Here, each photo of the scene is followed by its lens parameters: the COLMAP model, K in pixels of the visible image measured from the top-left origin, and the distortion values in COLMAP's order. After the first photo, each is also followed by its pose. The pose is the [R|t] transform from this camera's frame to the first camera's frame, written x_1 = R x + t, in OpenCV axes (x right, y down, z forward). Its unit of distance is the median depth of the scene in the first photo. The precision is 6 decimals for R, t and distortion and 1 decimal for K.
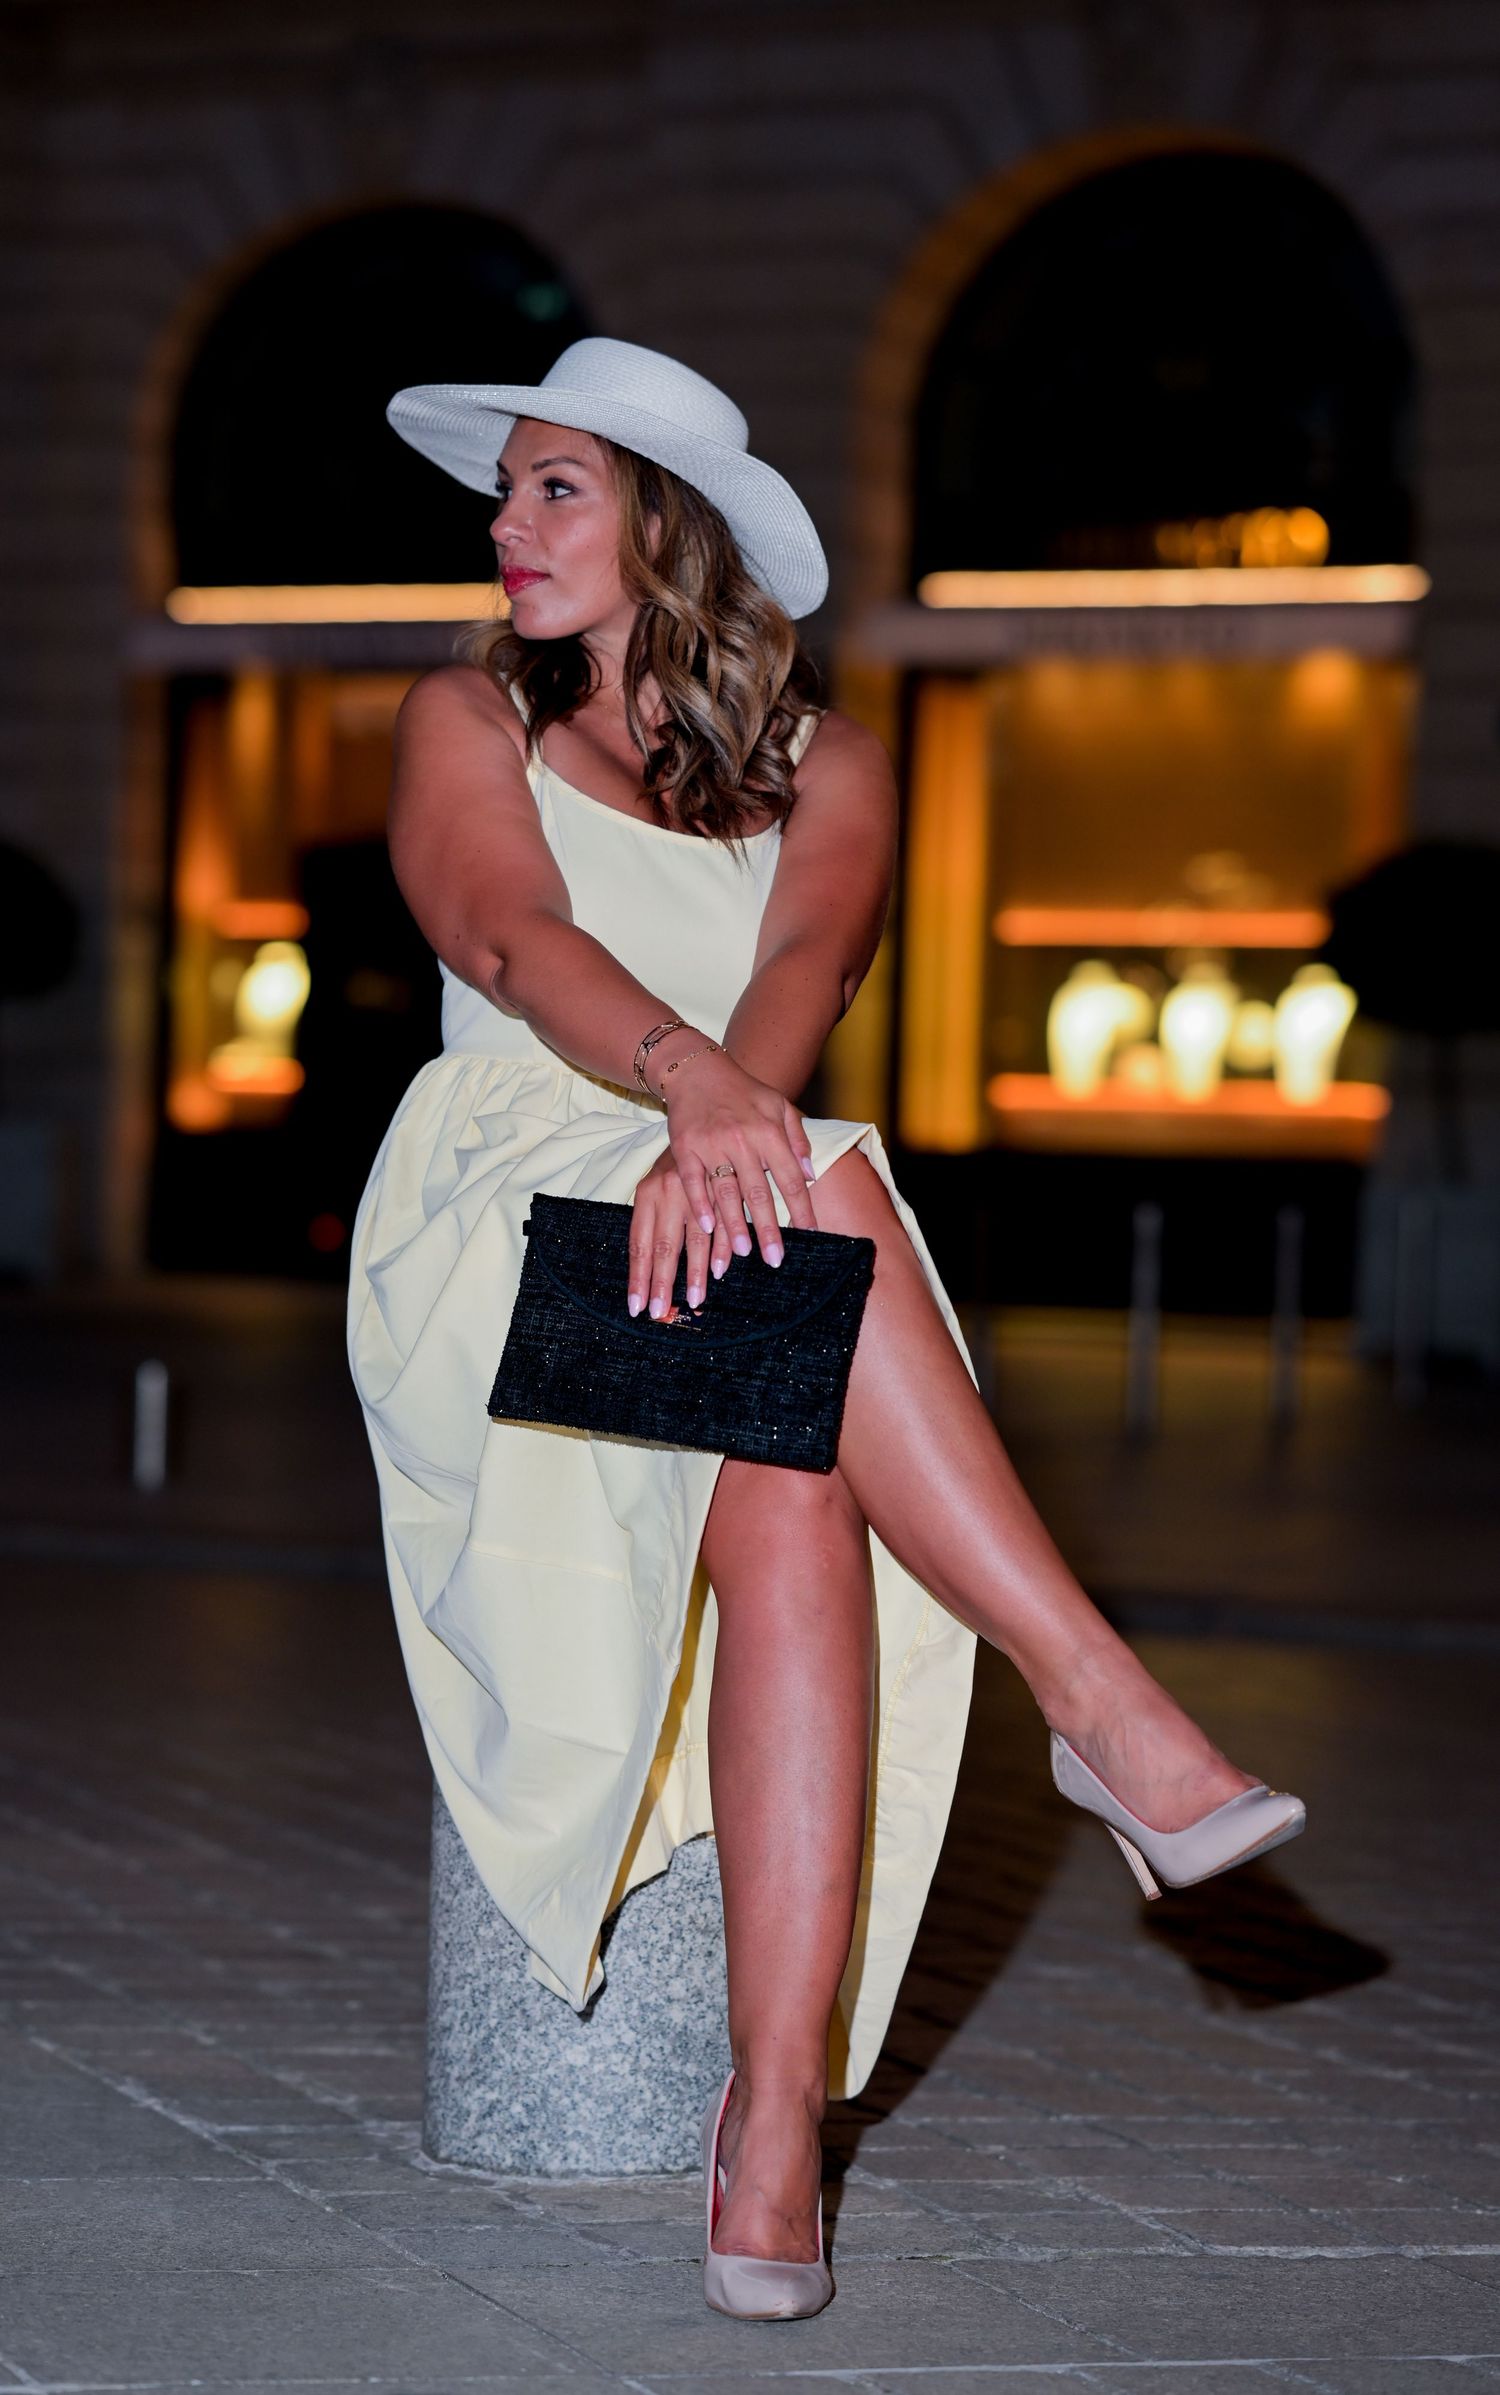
lens RADIAL K [[5613.2, 0, 750.0], [0, 5613.2, 1197.5], [0, 0, 1]] dist [0.003499, 0.111534]
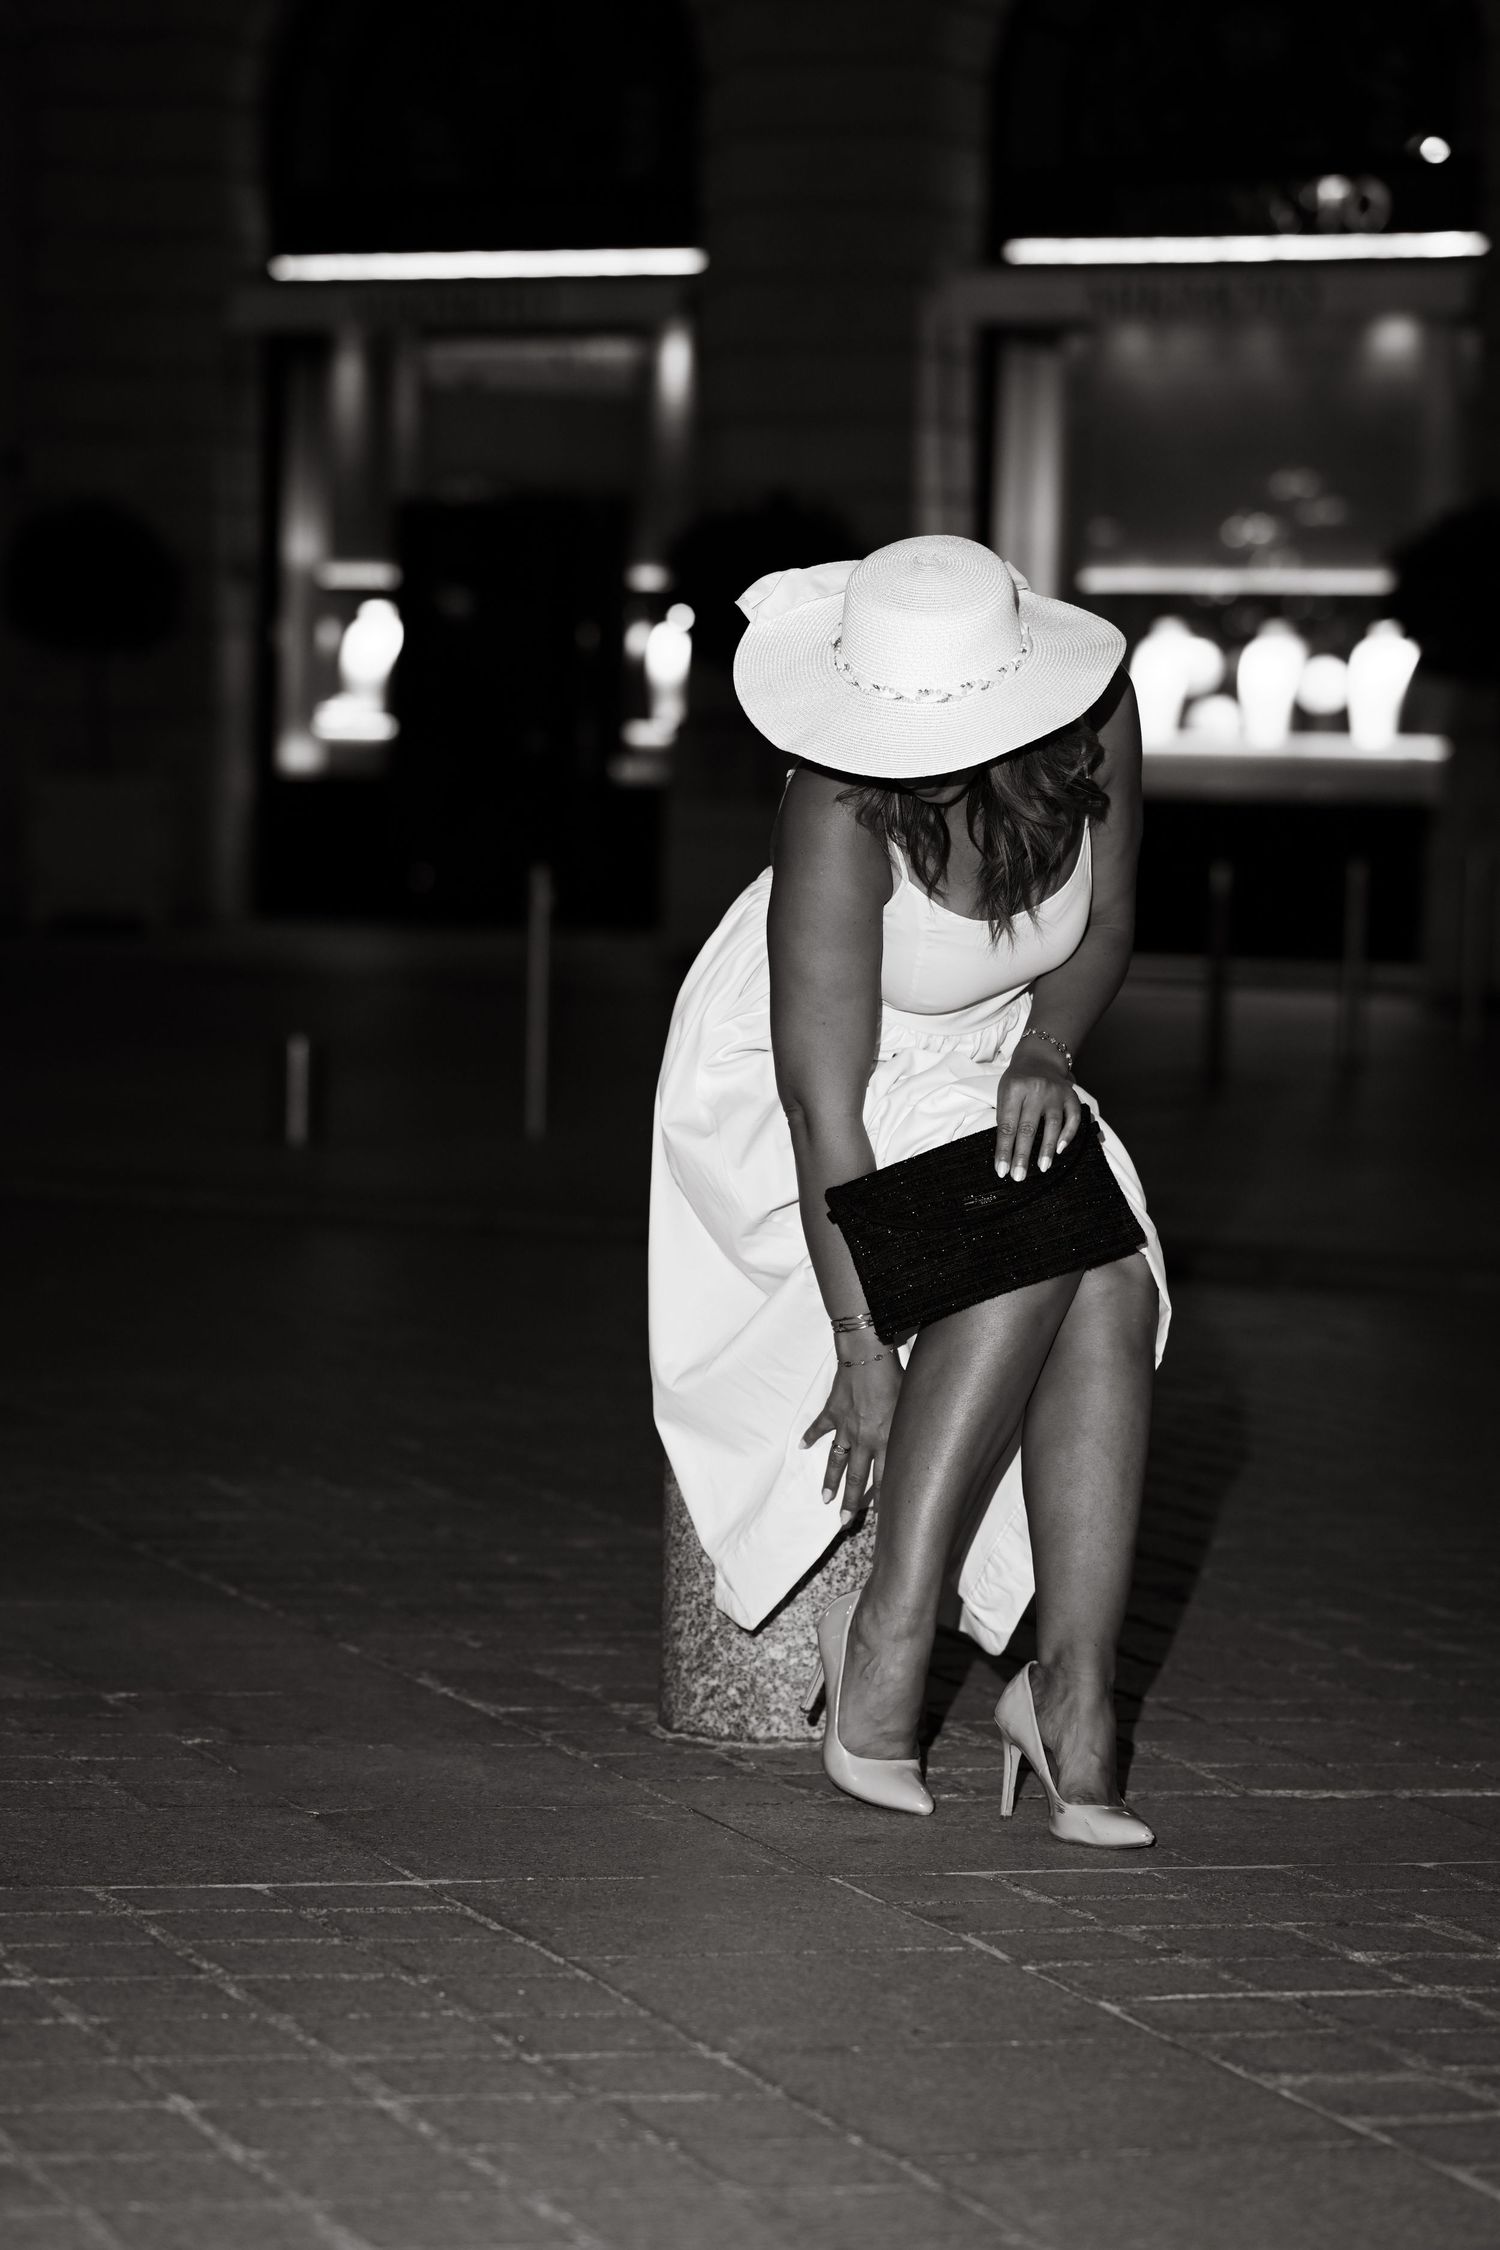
lens RADIAL K [[5493.0, 0, 750.0], [0, 5493.0, 1125.0], [0, 0, 1]] dist [-0.007488, 0.396160]
pose [[0.999862, -0.006135, -0.015451, -0.016203], [0.006941, 0.998588, 0.052675, -0.041046], [0.015106, -0.052775, 0.998492, -0.296615]]
